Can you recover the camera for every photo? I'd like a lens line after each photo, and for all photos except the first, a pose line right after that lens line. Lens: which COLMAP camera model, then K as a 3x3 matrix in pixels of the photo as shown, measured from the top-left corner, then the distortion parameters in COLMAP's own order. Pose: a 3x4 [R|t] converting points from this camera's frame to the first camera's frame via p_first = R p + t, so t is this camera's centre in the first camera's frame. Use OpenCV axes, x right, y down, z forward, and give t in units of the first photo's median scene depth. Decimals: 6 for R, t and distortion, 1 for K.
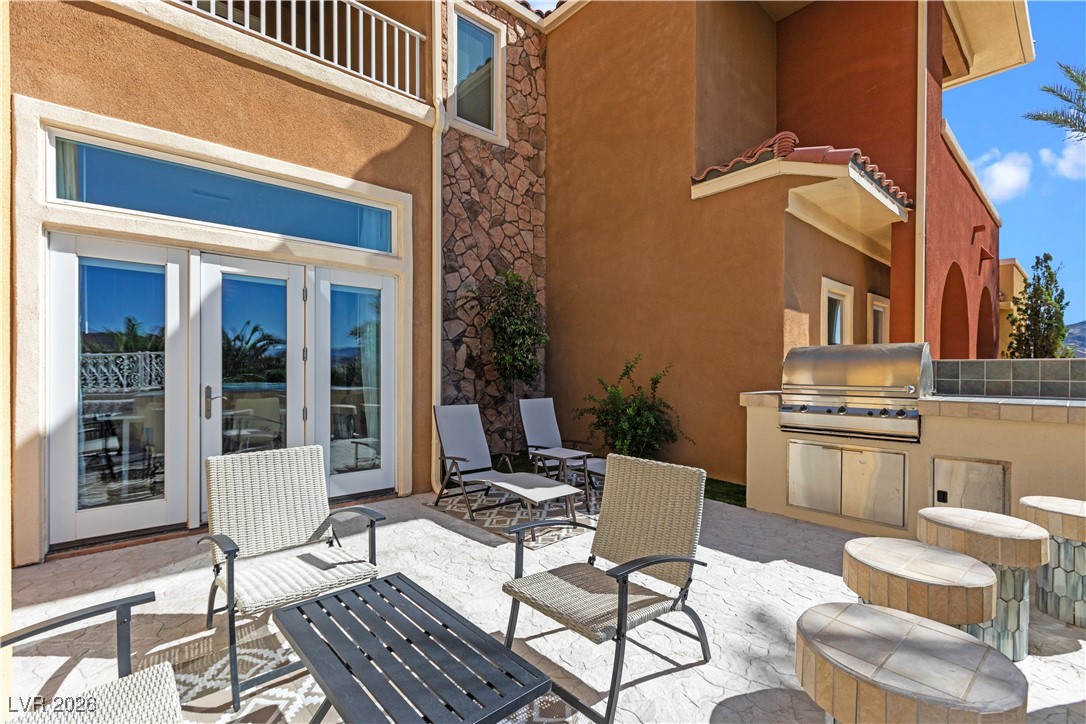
lens RADIAL K [[495.5, 0, 540.9], [0, 495.5, 372.7], [0, 0, 1]] dist [0.000159, -0.001841]
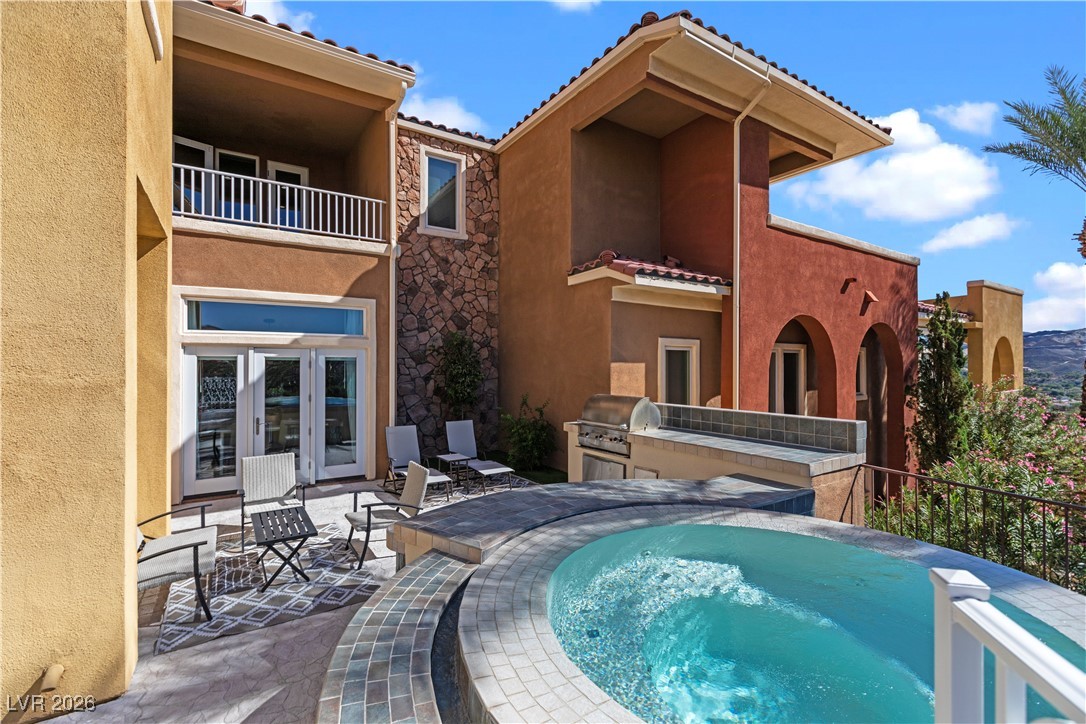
lens RADIAL K [[485.2, 0, 536.9], [0, 485.2, 363.5], [0, 0, 1]] dist [-0.000887, -0.000704]
pose [[0.987825, -0.002324, -0.155552, 0.412108], [0.000477, 0.999929, -0.011910, -0.096160], [0.155569, 0.011690, 0.987756, -0.410096]]
